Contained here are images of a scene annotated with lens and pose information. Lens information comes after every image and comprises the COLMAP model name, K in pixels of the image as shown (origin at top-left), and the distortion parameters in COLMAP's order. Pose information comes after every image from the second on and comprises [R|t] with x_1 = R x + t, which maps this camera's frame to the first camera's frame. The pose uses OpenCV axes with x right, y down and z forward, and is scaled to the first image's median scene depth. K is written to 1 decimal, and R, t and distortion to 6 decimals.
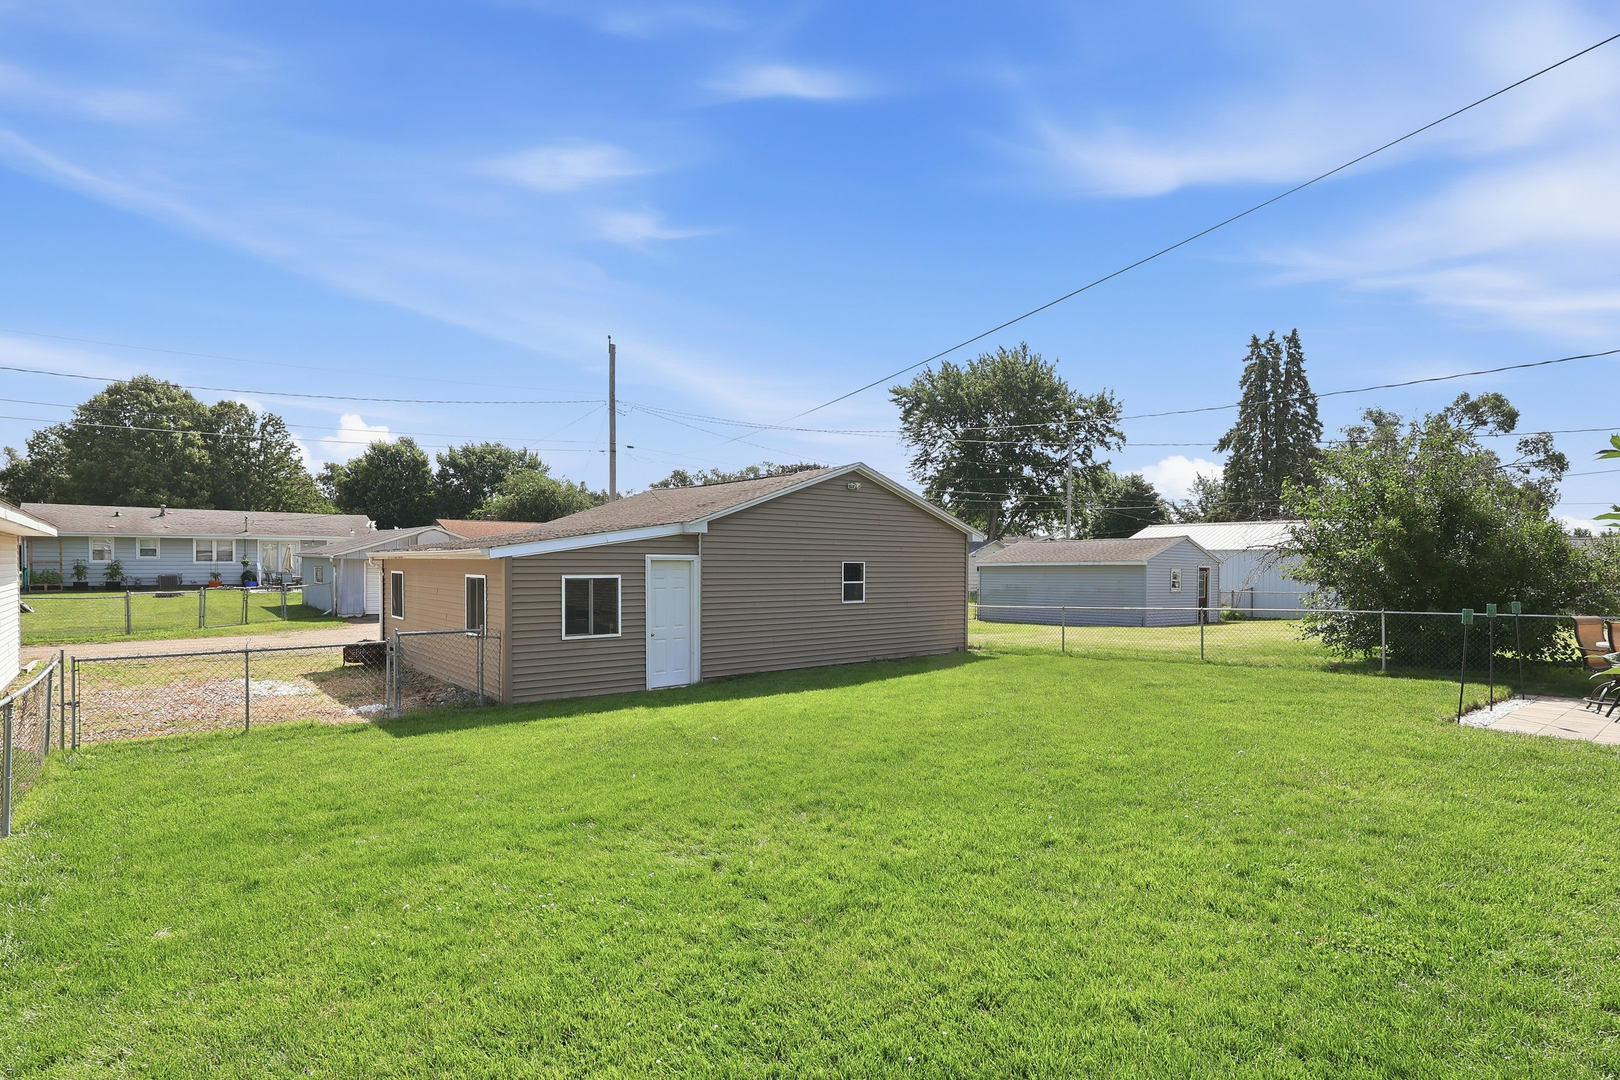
lens RADIAL K [[821.3, 0, 767.0], [0, 821.3, 548.7], [0, 0, 1]] dist [-0.002756, 0.000485]
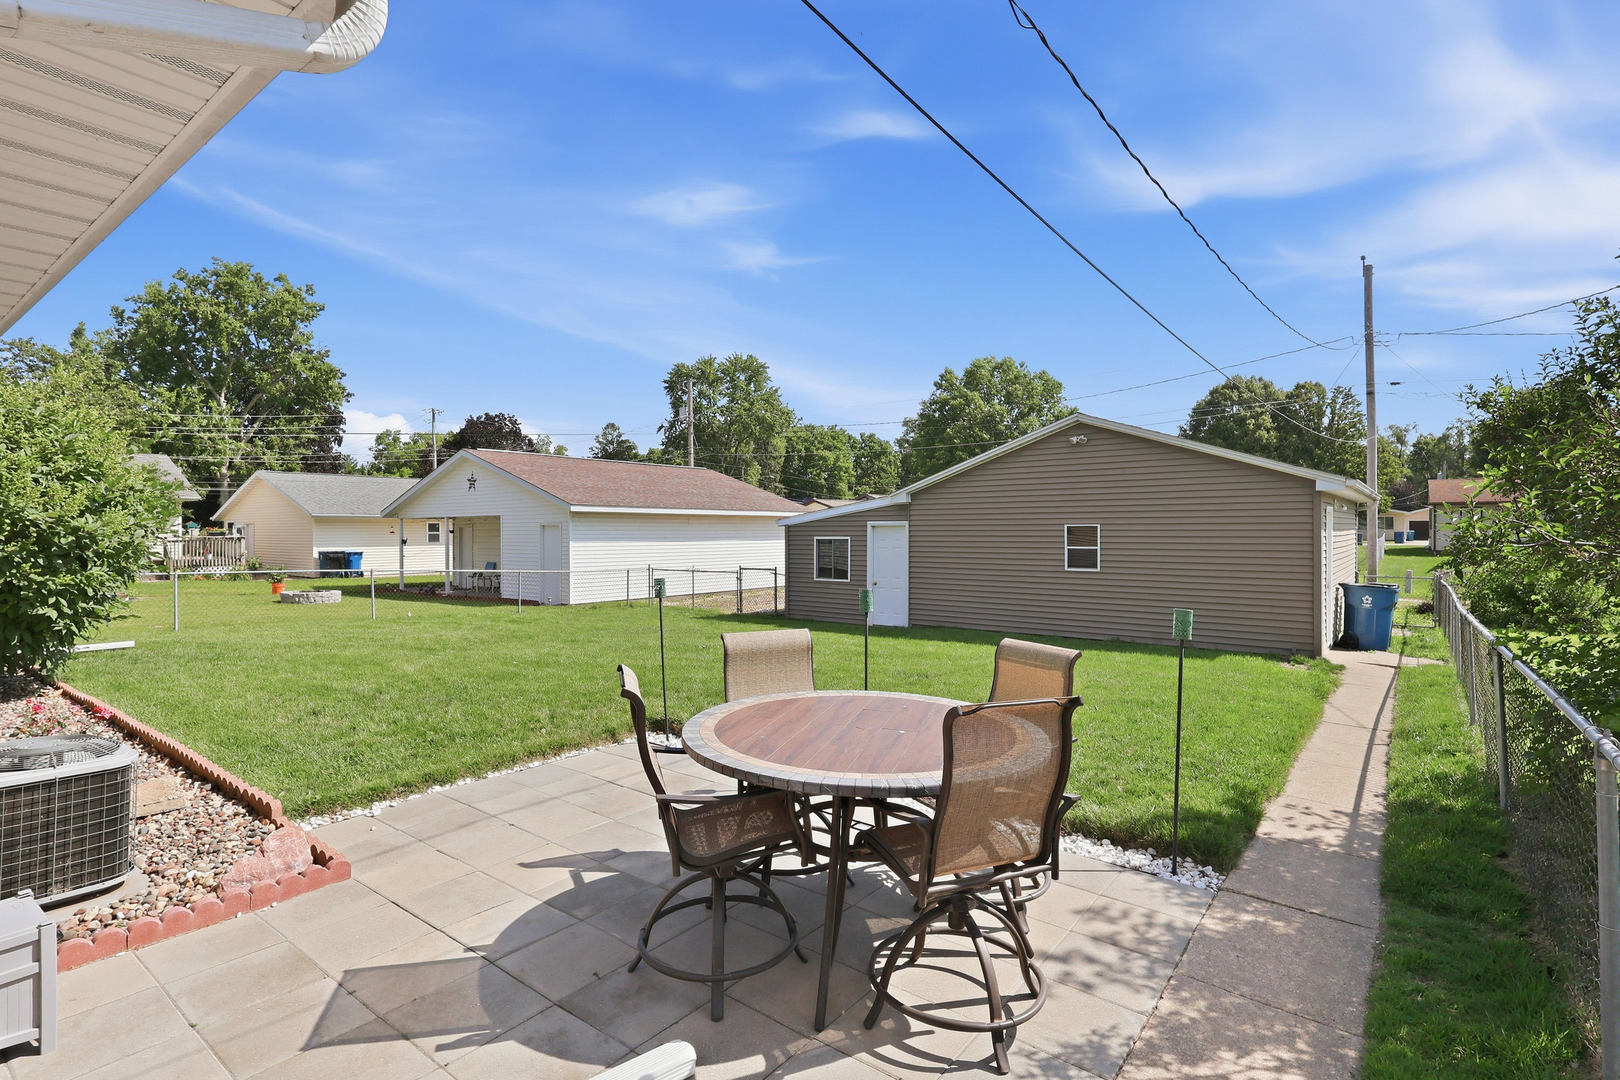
lens RADIAL K [[760.2, 0, 796.2], [0, 760.2, 527.1], [0, 0, 1]] dist [0.002007, -0.001359]
pose [[0.236973, -0.007784, -0.971485, 0.840756], [0.019690, 0.999801, -0.003208, 0.014948], [0.971317, -0.018368, 0.237079, 0.498214]]
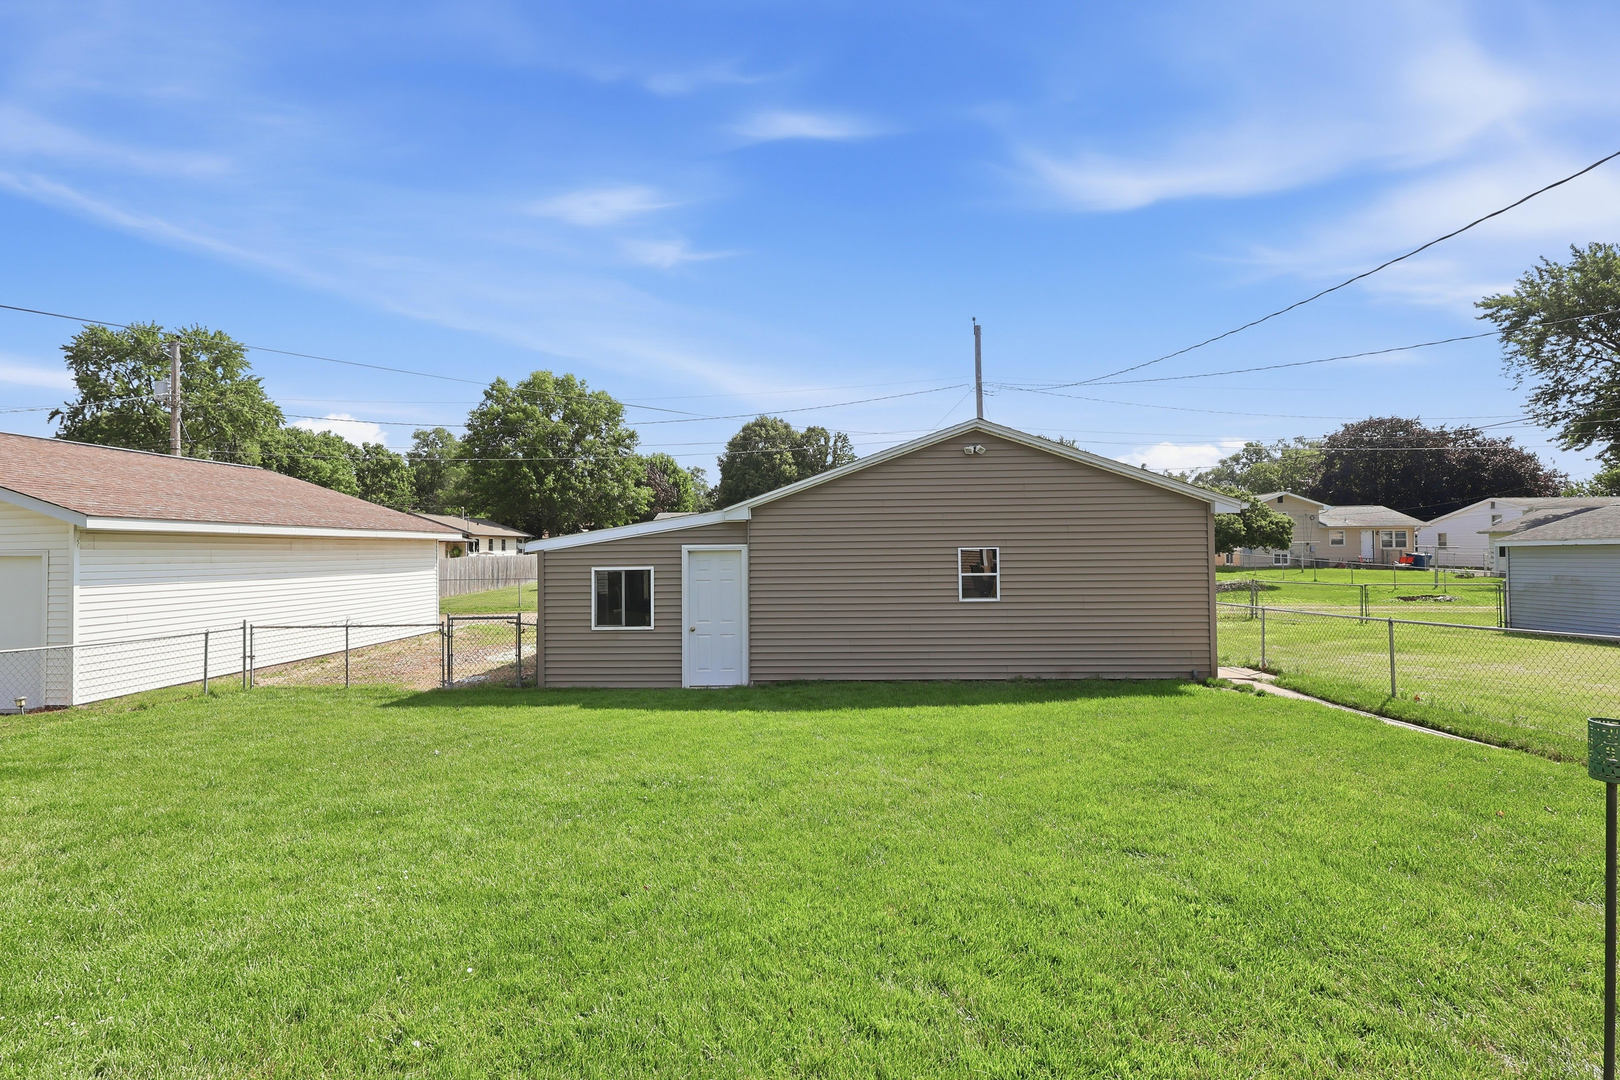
lens RADIAL K [[760.2, 0, 784.7], [0, 760.2, 504.3], [0, 0, 1]] dist [0.002007, -0.001359]
pose [[0.755199, -0.052471, -0.653392, 0.438233], [0.026401, 0.998417, -0.049665, 0.005663], [0.654963, 0.020257, 0.755389, 0.337133]]
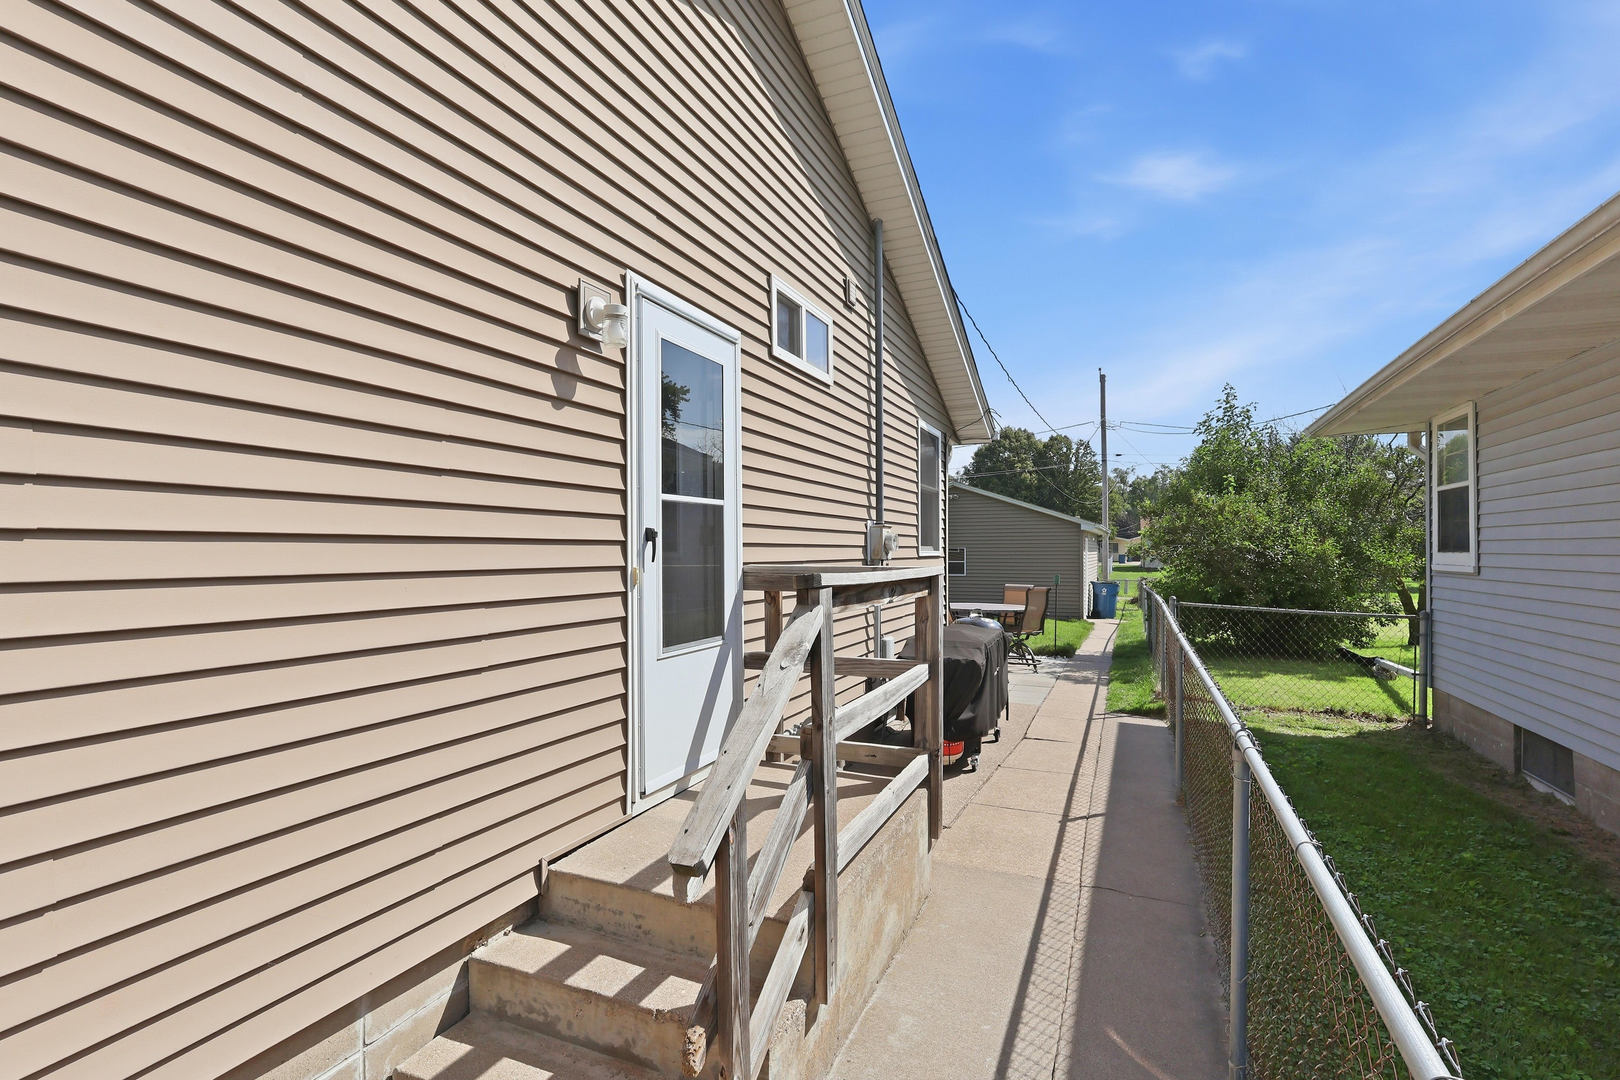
lens RADIAL K [[760.2, 0, 802.1], [0, 760.2, 554.2], [0, 0, 1]] dist [0.002007, -0.001359]
pose [[0.488528, -0.007715, -0.872514, 1.175819], [0.022707, 0.999735, 0.003874, 0.014208], [0.872253, -0.021704, 0.488574, 0.076442]]
